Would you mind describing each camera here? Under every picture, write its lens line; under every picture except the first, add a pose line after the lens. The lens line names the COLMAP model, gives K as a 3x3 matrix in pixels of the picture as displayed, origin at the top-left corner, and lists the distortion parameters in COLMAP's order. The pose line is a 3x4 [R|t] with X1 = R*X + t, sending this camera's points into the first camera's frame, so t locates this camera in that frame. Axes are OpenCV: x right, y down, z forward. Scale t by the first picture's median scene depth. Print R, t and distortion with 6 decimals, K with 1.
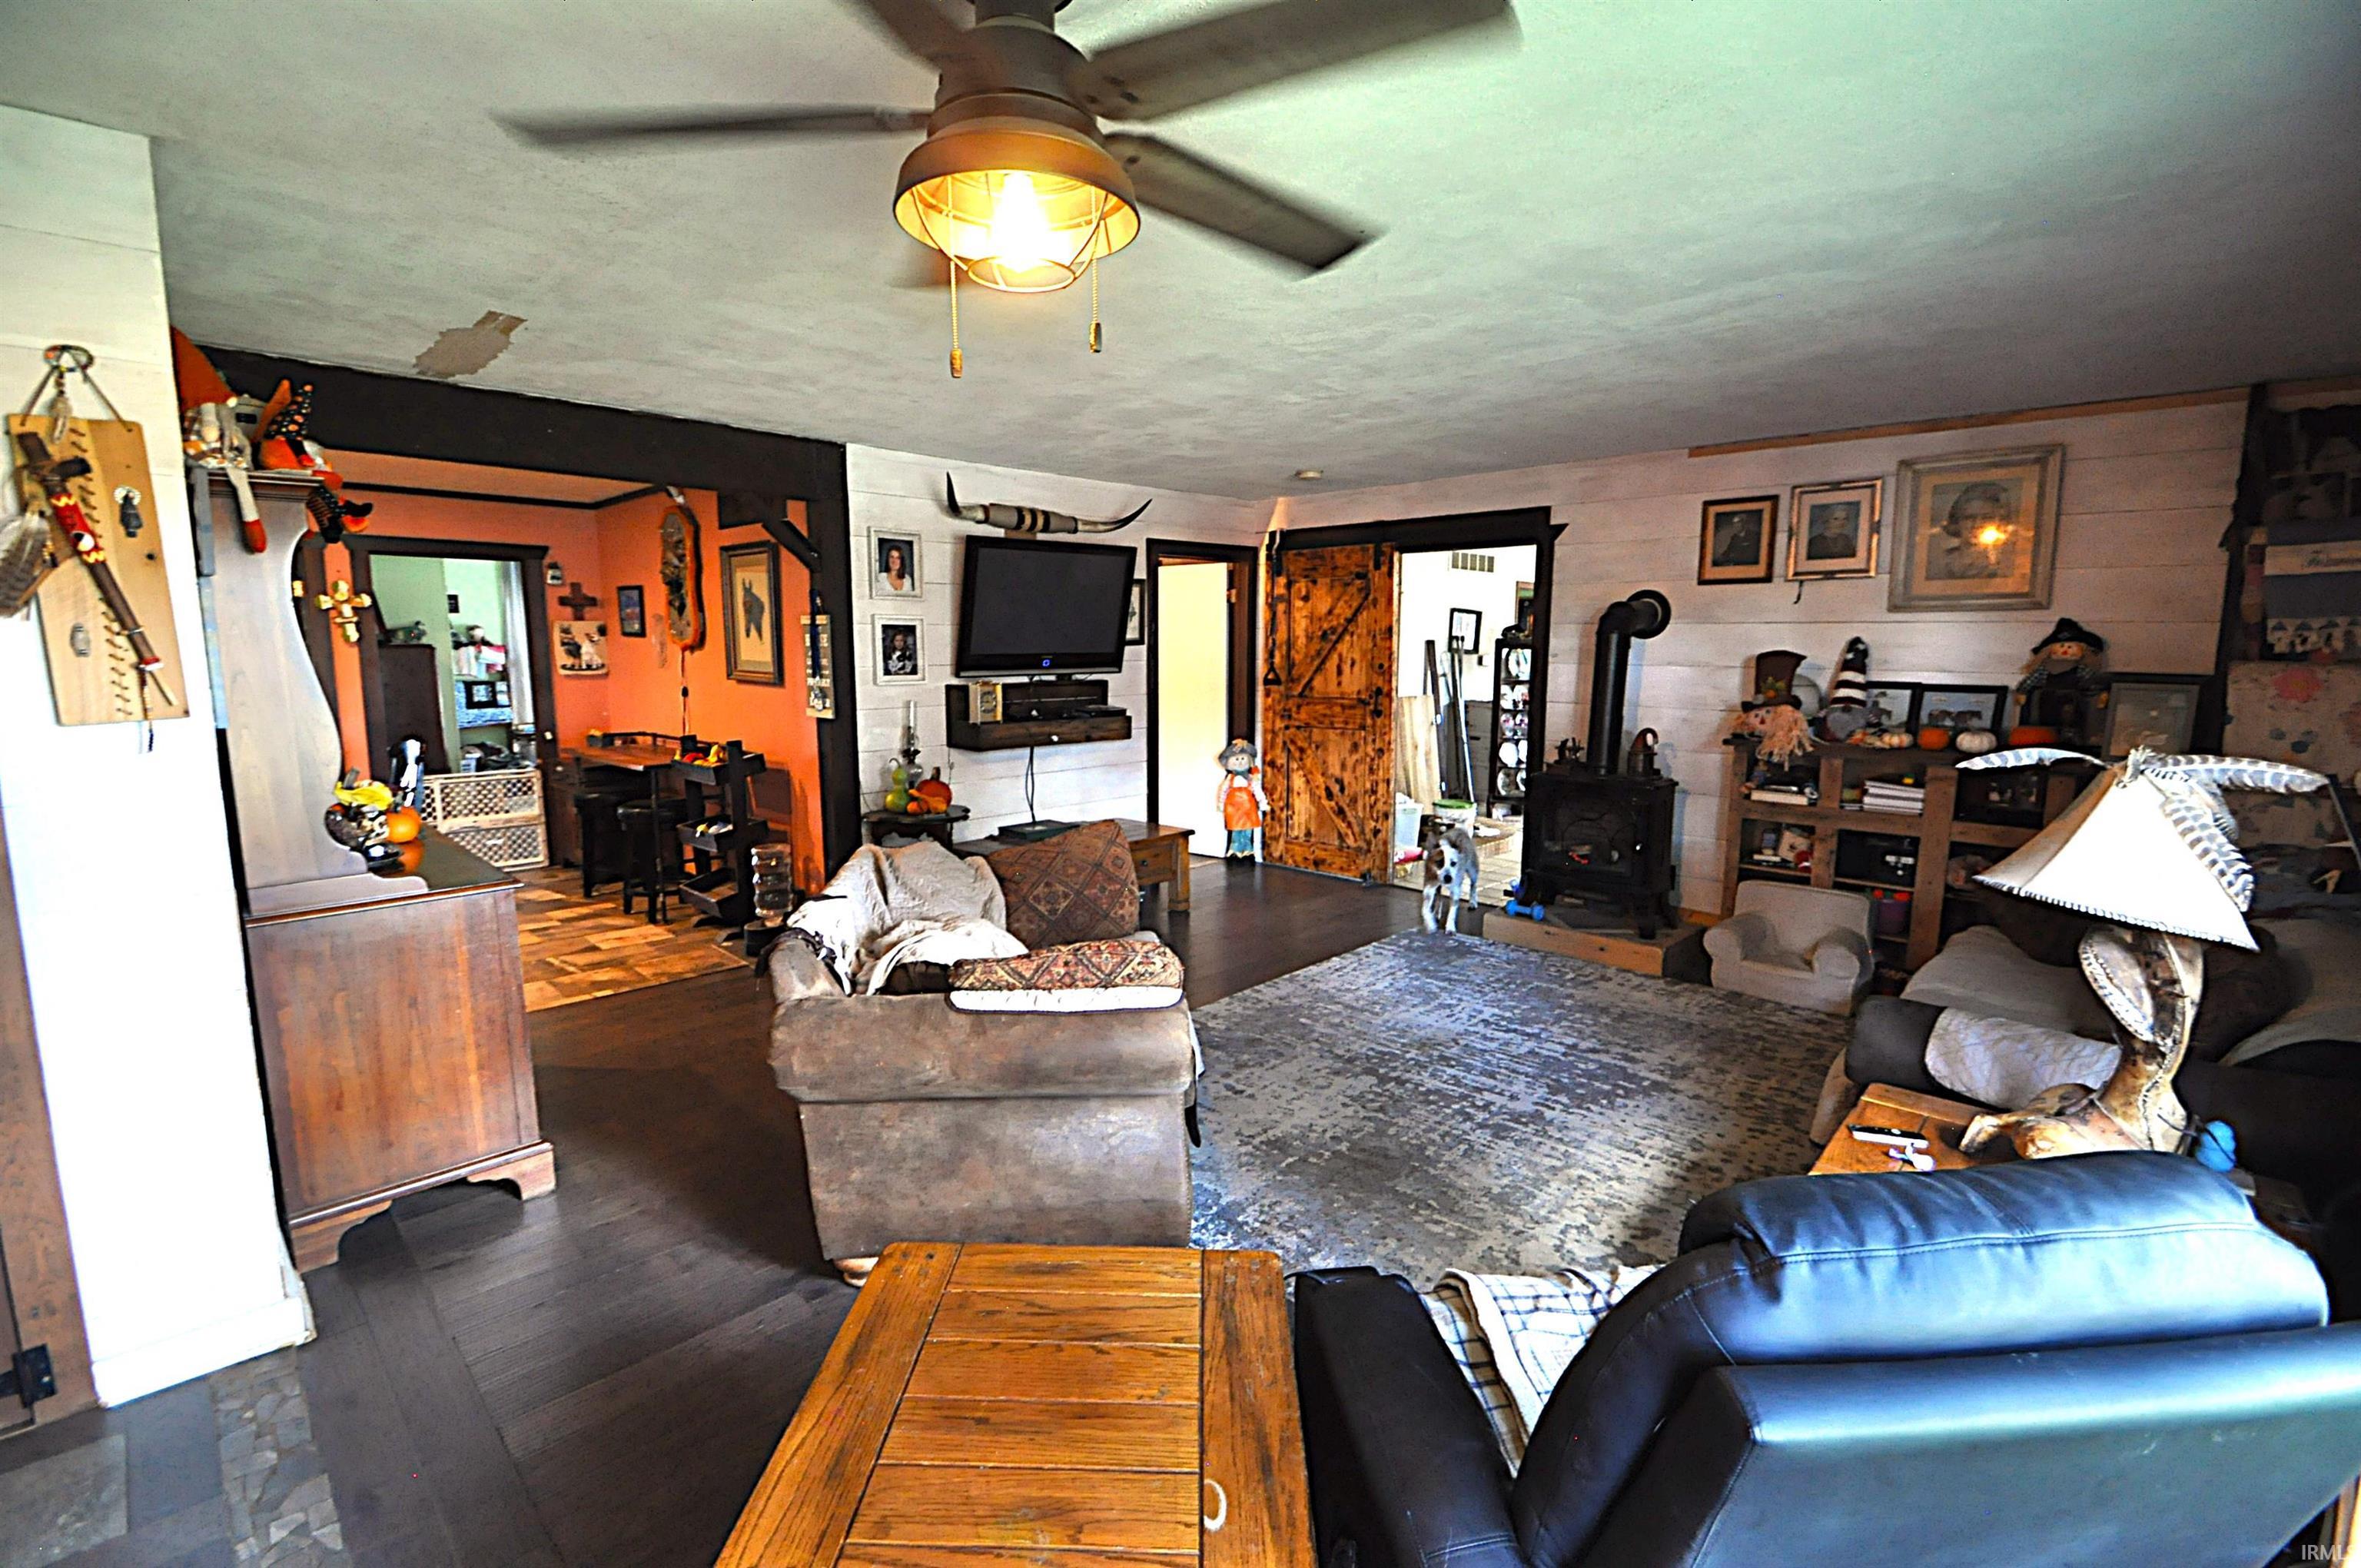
lens RADIAL K [[1030.6, 0, 1180.5], [0, 1030.6, 784.0], [0, 0, 1]] dist [0.019223, -0.017926]
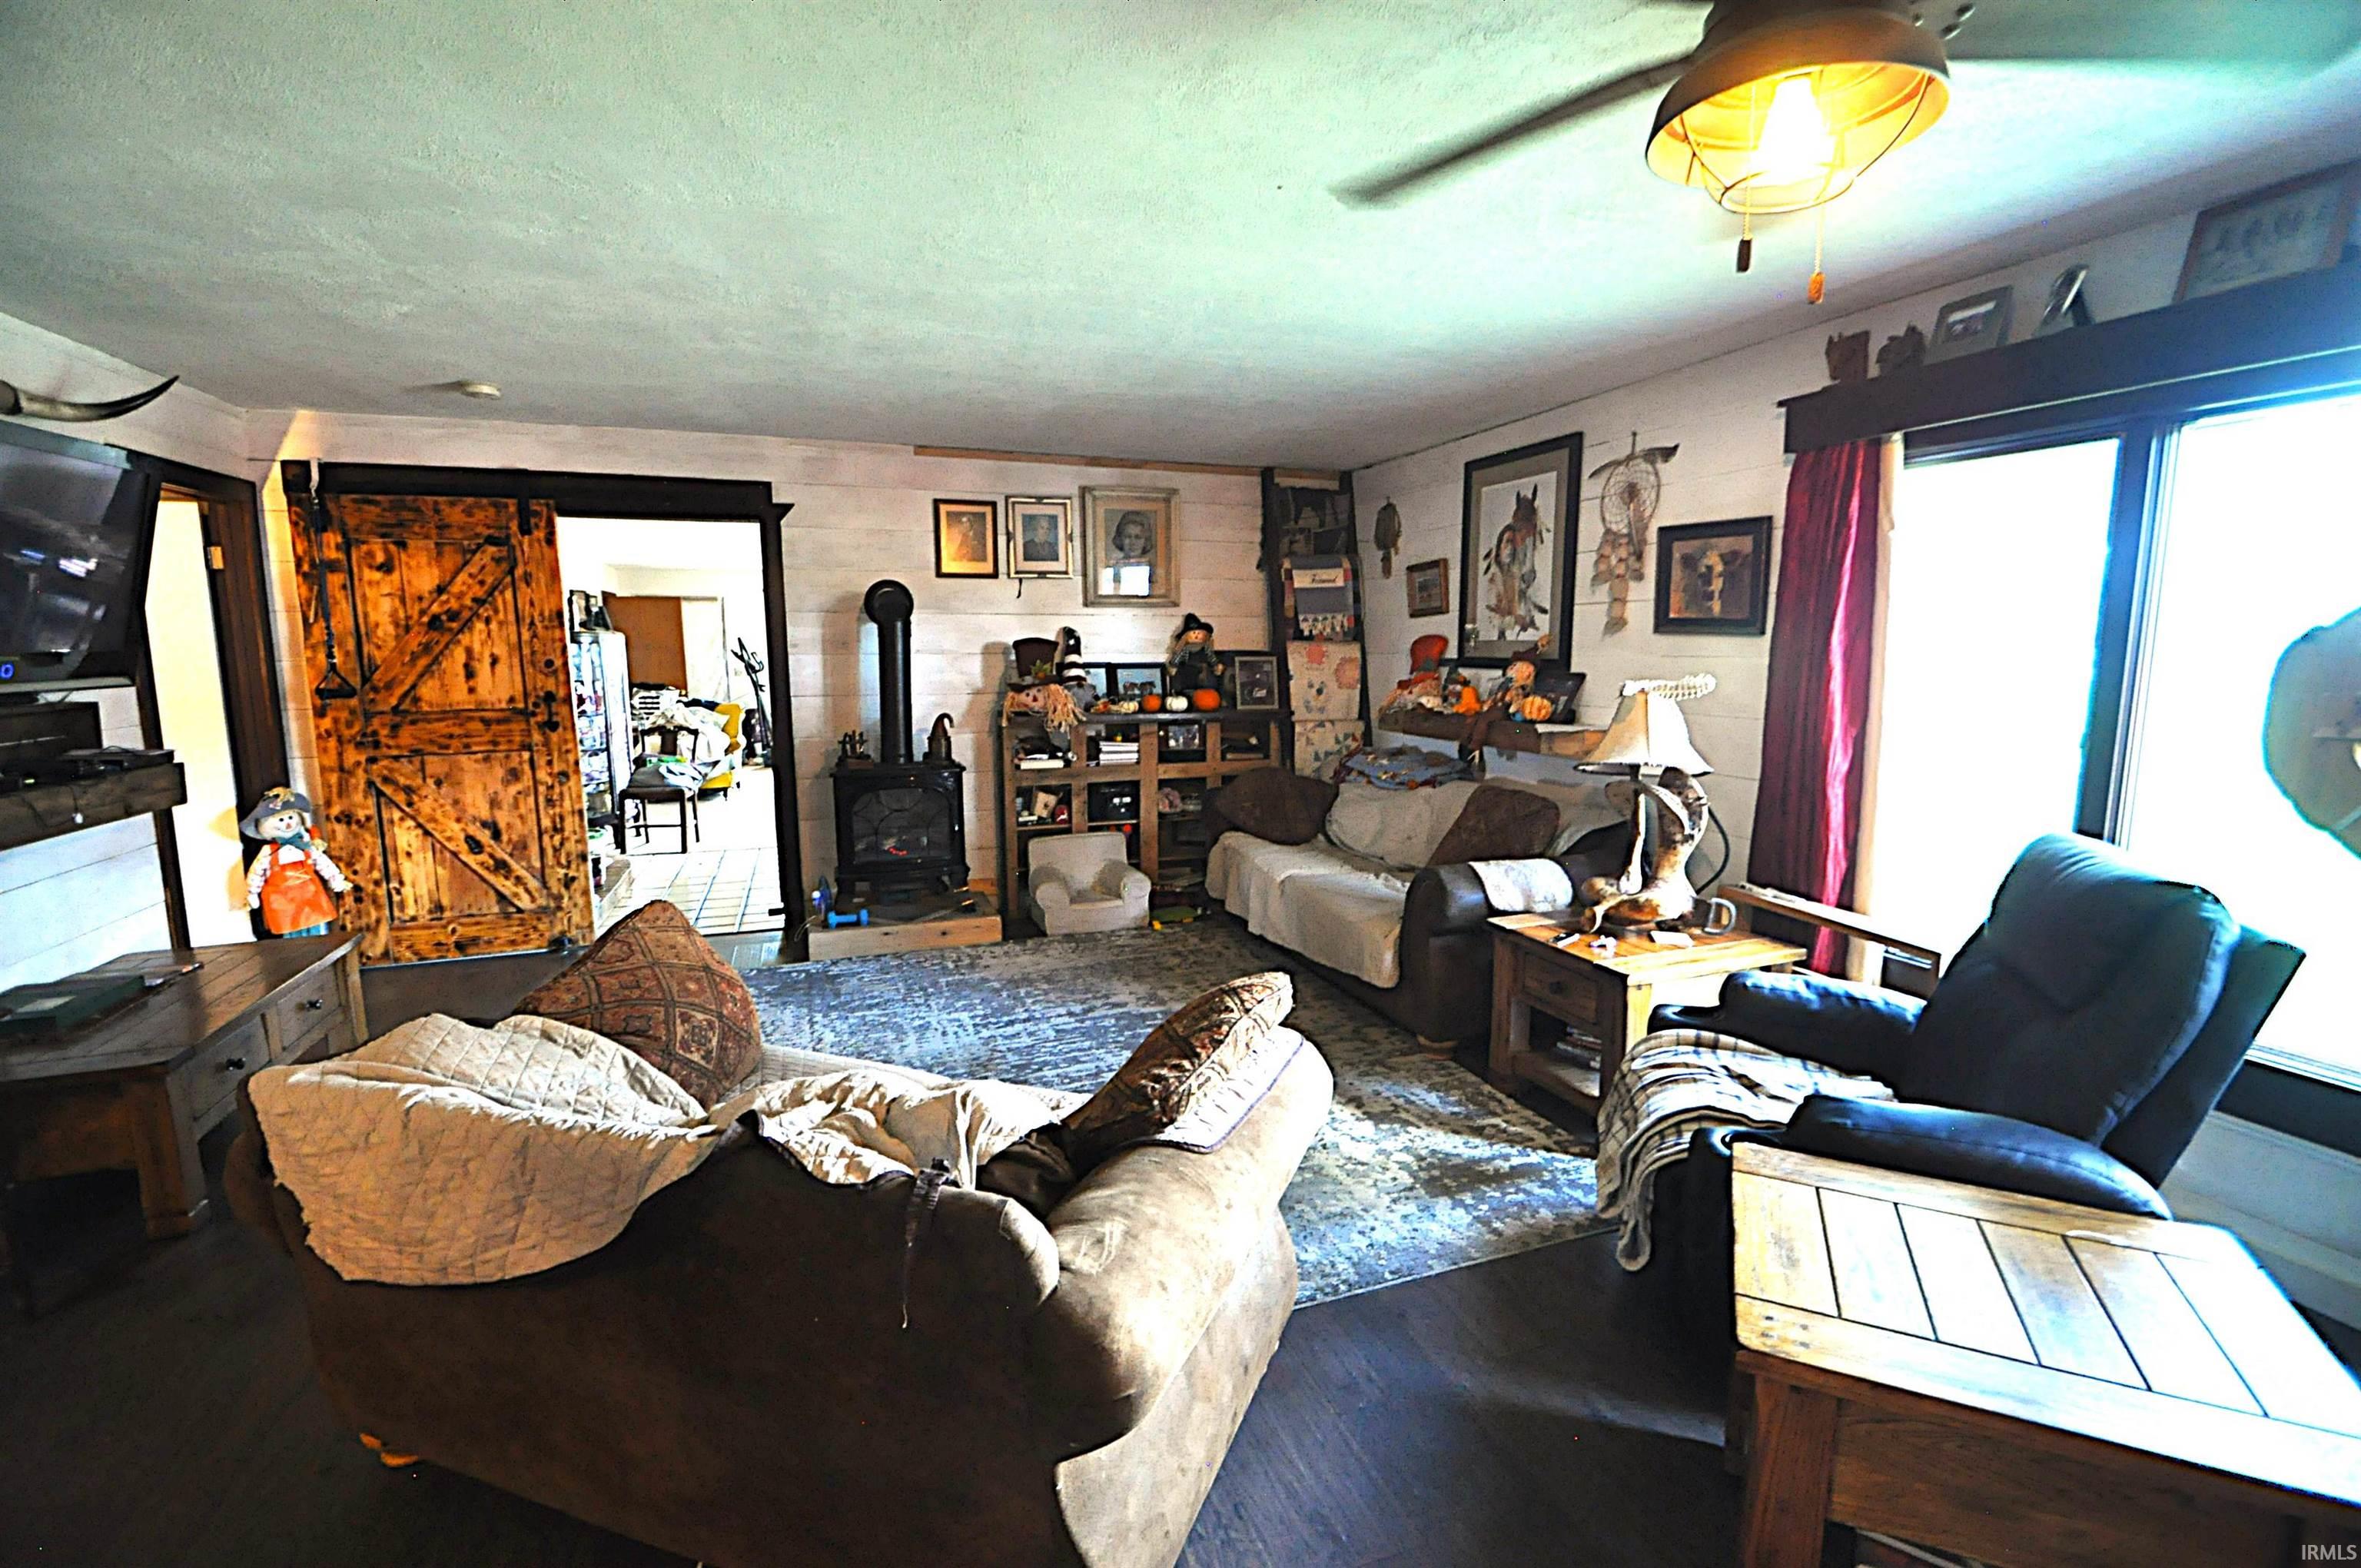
lens RADIAL K [[1030.6, 0, 1180.5], [0, 1030.6, 784.0], [0, 0, 1]] dist [0.019223, -0.017926]
pose [[0.438682, -0.127981, 0.889482, -0.346733], [0.128975, 0.988526, 0.078623, -0.032208], [-0.889339, 0.080230, 0.450155, 0.304046]]
